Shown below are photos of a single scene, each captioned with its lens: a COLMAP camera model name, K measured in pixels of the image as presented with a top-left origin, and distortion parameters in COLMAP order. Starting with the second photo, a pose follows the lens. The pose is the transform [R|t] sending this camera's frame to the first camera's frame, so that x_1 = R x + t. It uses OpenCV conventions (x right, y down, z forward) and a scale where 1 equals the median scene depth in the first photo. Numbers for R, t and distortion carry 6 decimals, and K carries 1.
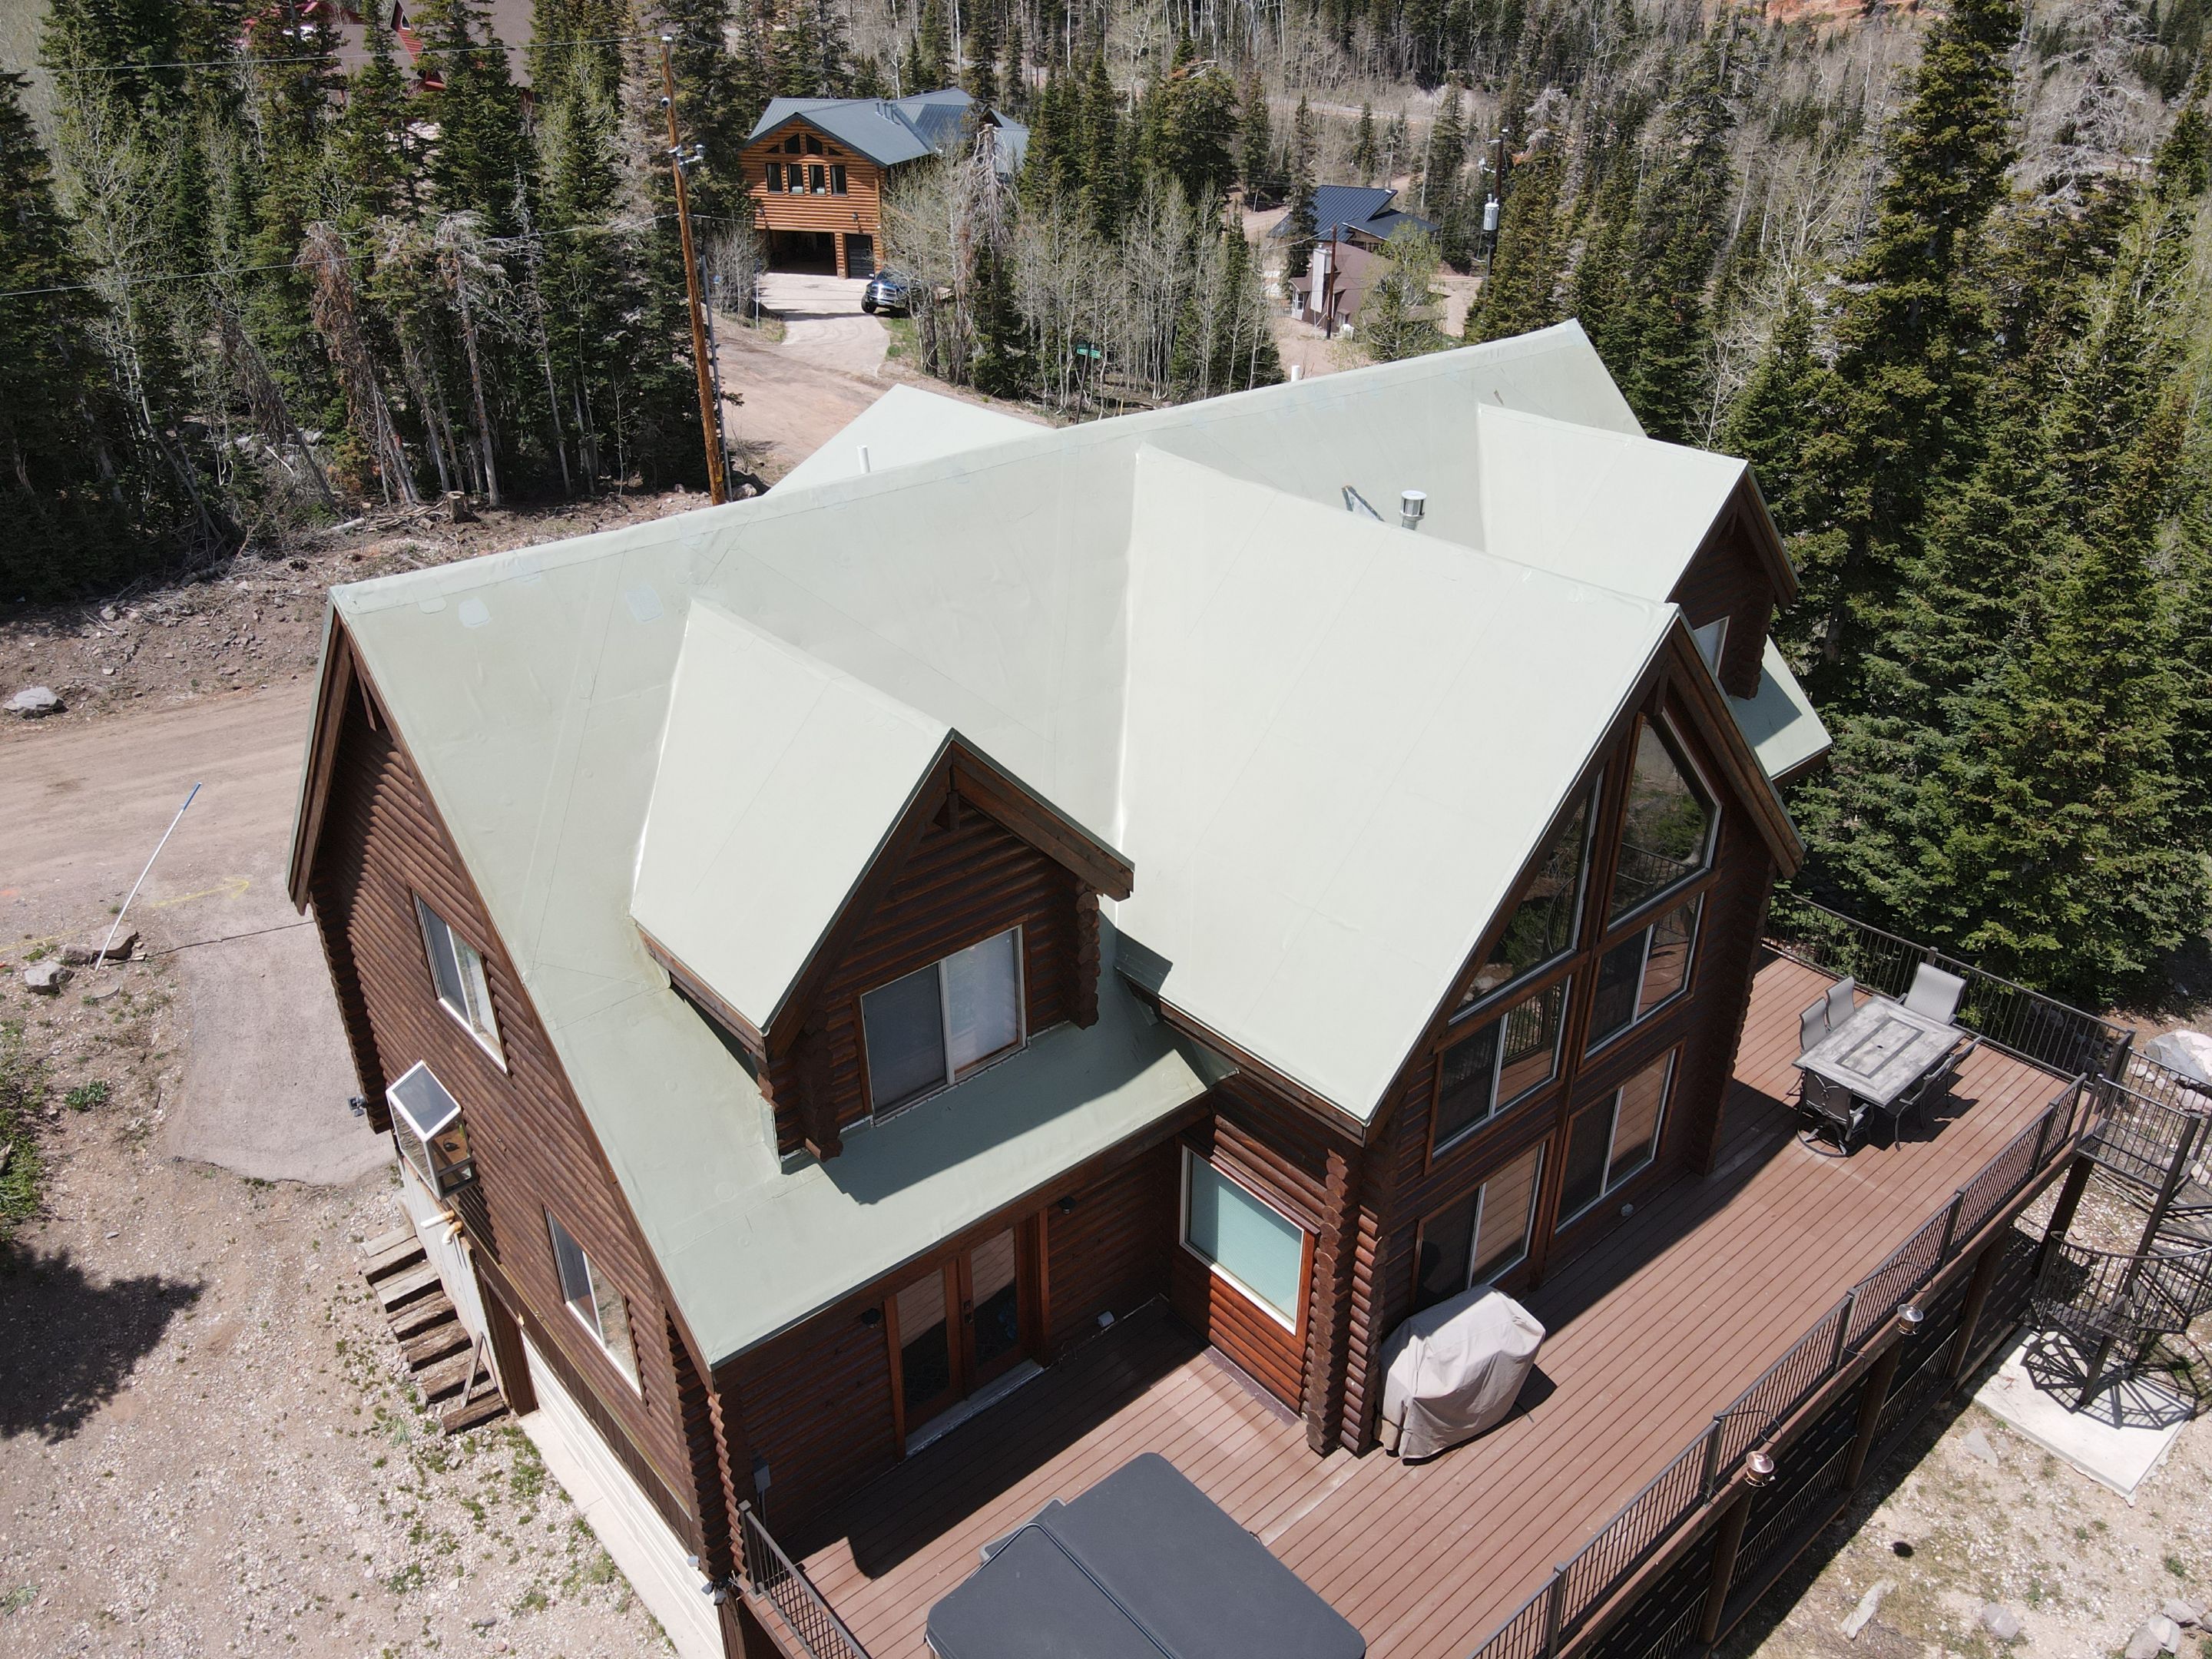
lens RADIAL K [[1632.1, 0, 1094.1], [0, 1632.1, 832.2], [0, 0, 1]] dist [0.006530, 0.001600]
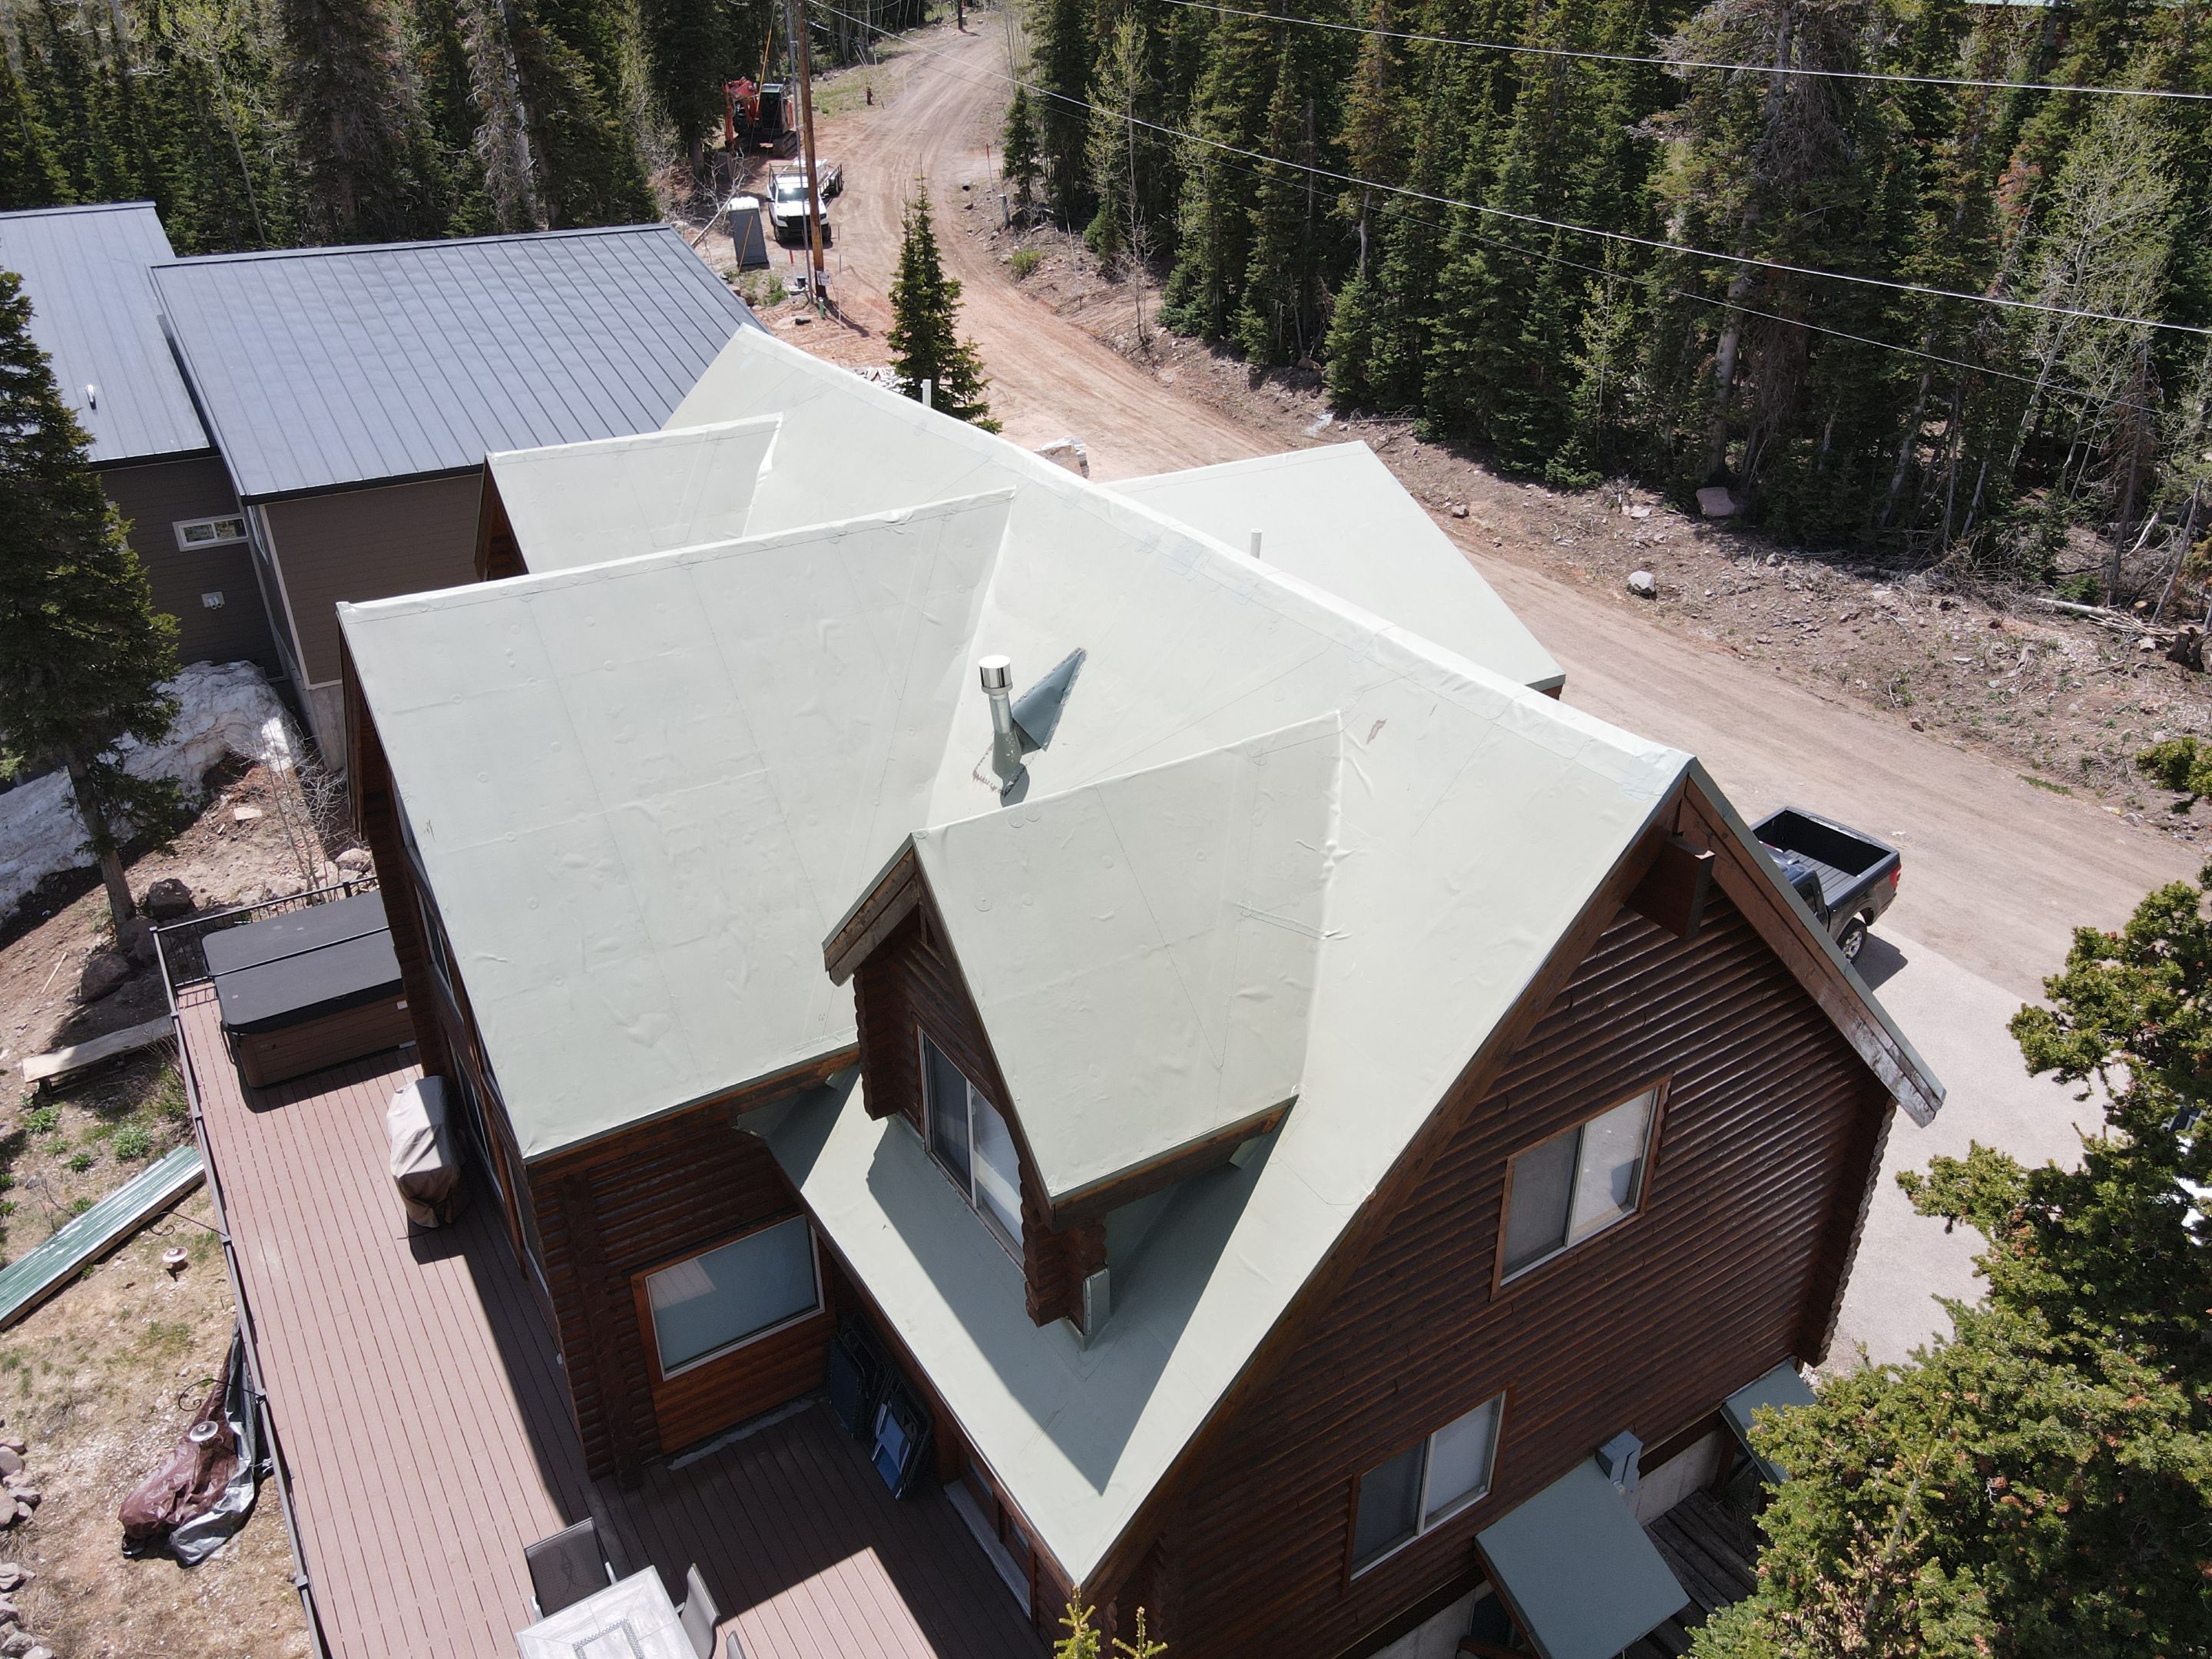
lens RADIAL K [[1604.9, 0, 1118.5], [0, 1604.9, 825.1], [0, 0, 1]] dist [0.002922, 0.001004]
pose [[-0.131776, 0.468410, -0.873628, 0.501909], [-0.473828, 0.744349, 0.470566, -0.301578], [0.870702, 0.475959, 0.123859, 0.554534]]
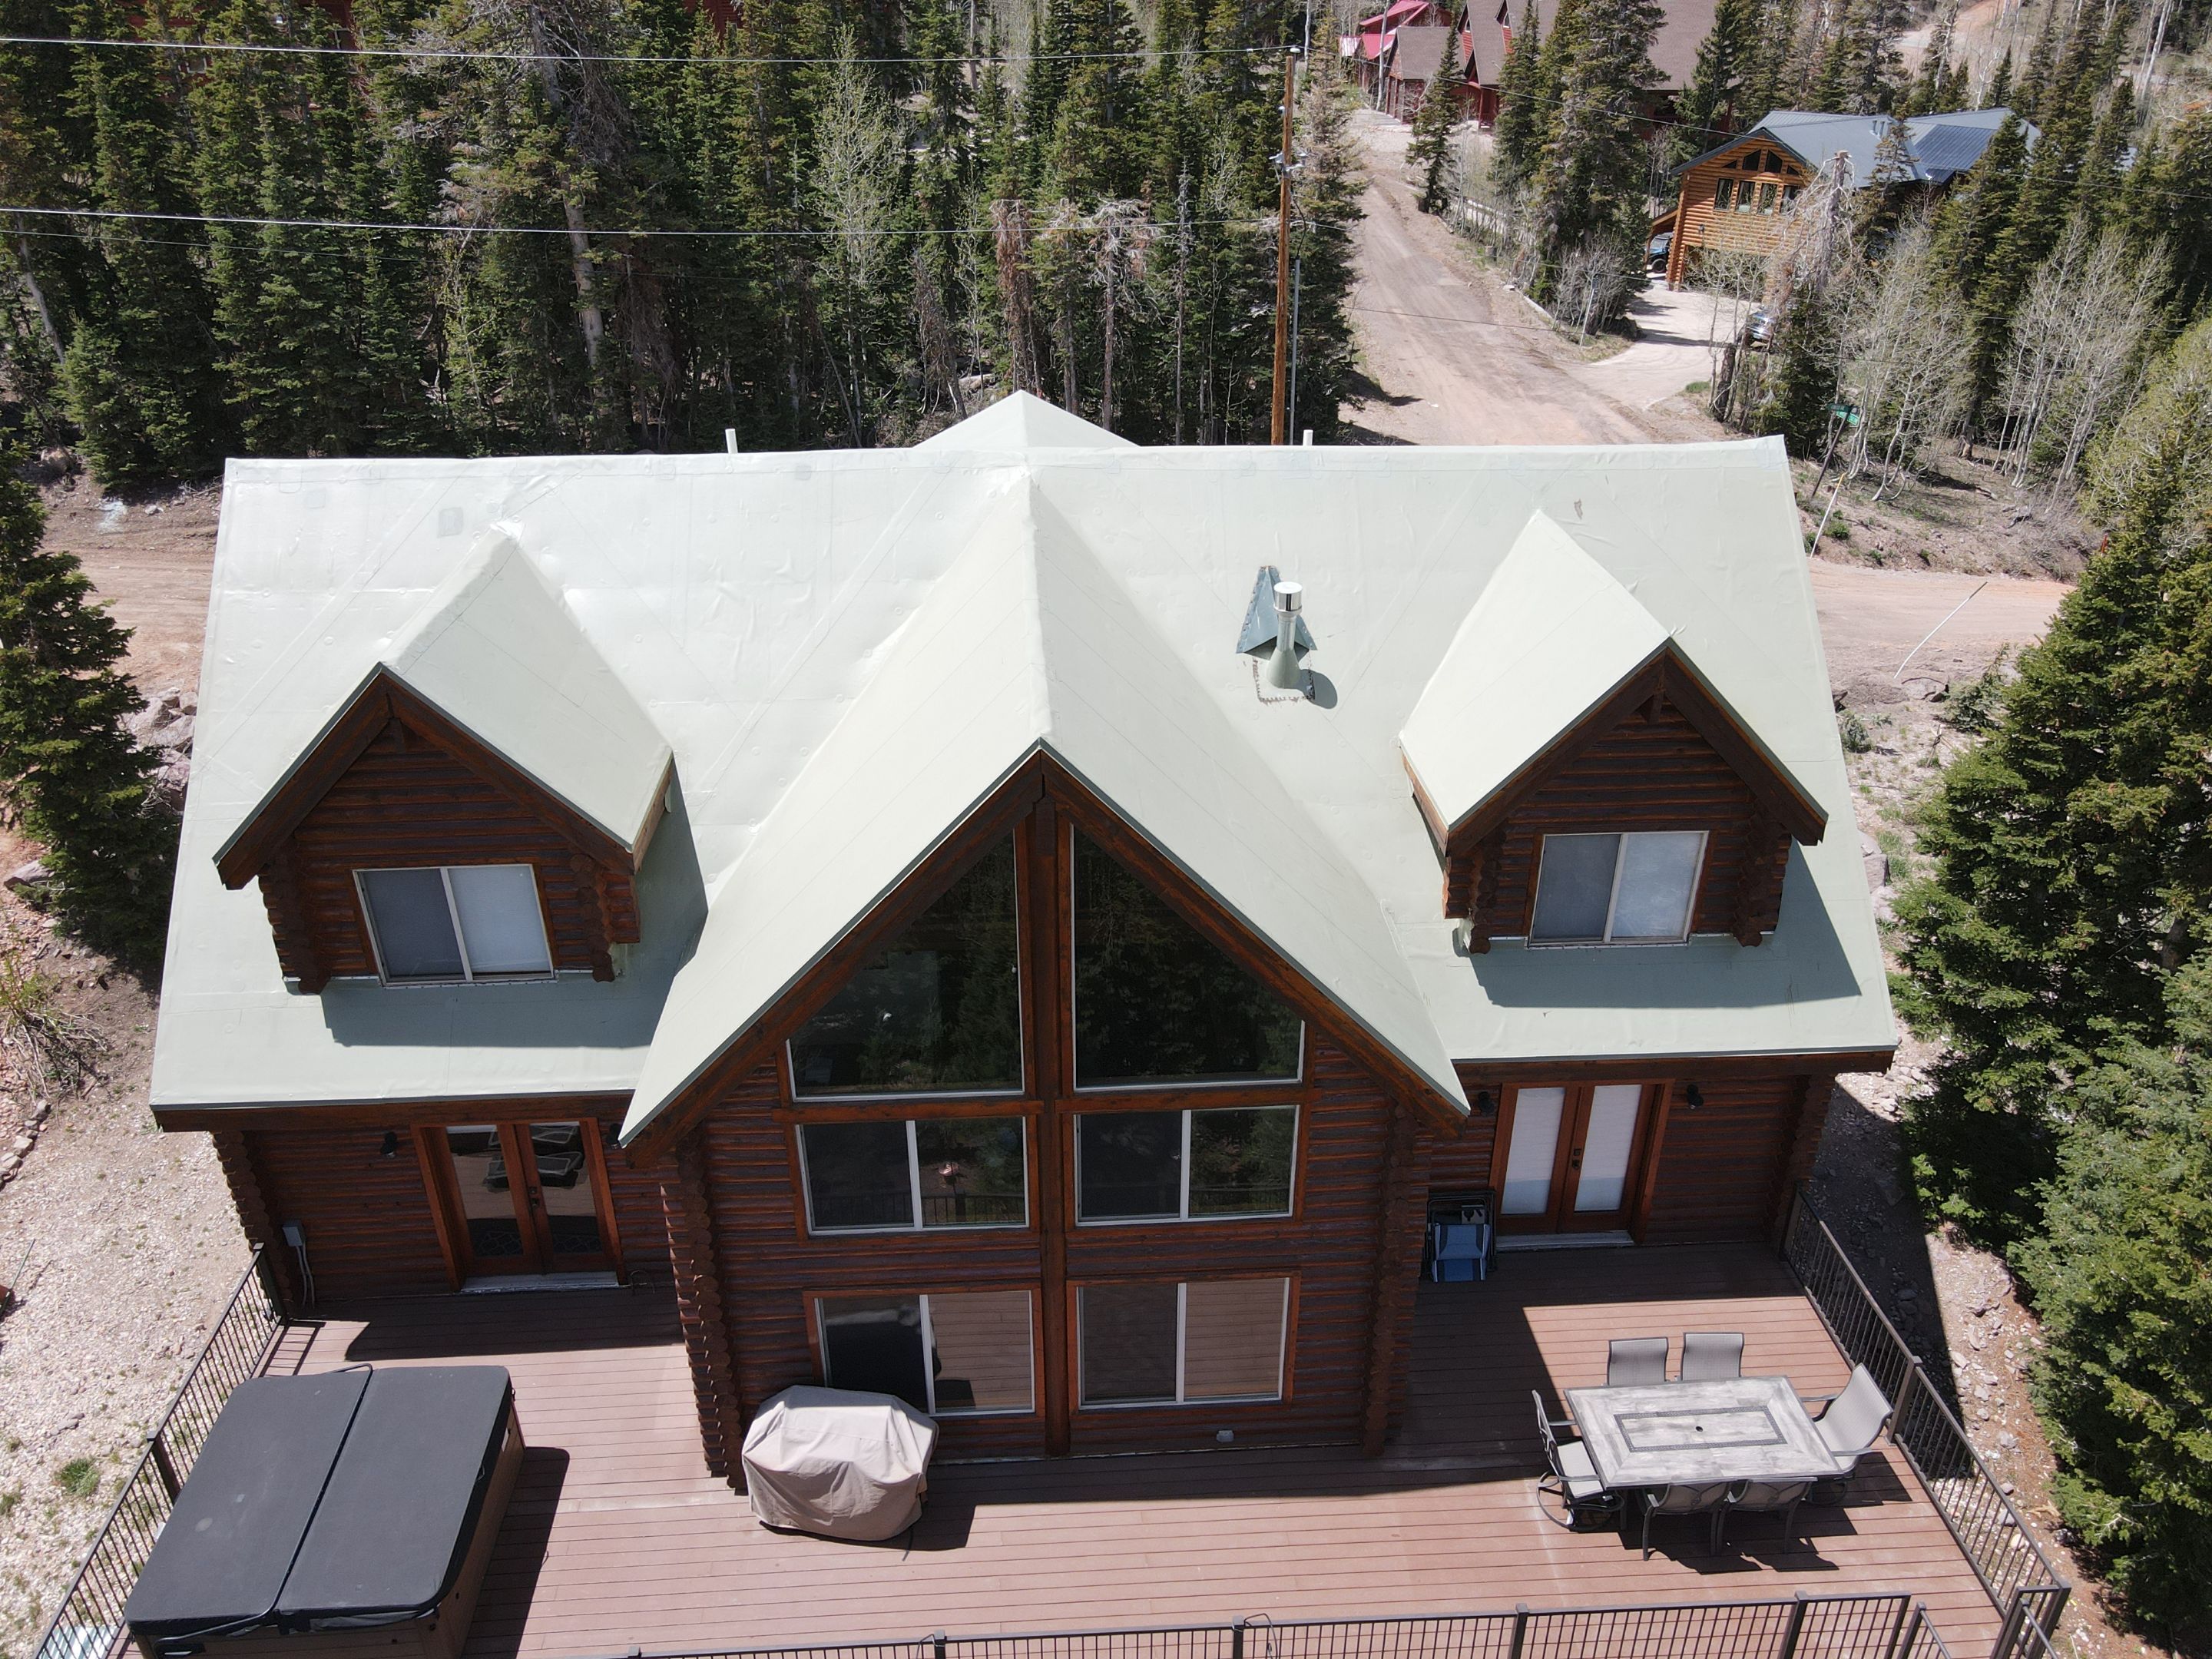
lens RADIAL K [[1632.1, 0, 1094.1], [0, 1632.1, 832.2], [0, 0, 1]] dist [0.006530, 0.001600]
pose [[0.793753, 0.287308, -0.536106, 0.349055], [-0.287040, 0.954024, 0.086288, -0.069552], [0.536250, 0.085393, 0.839729, 0.114690]]
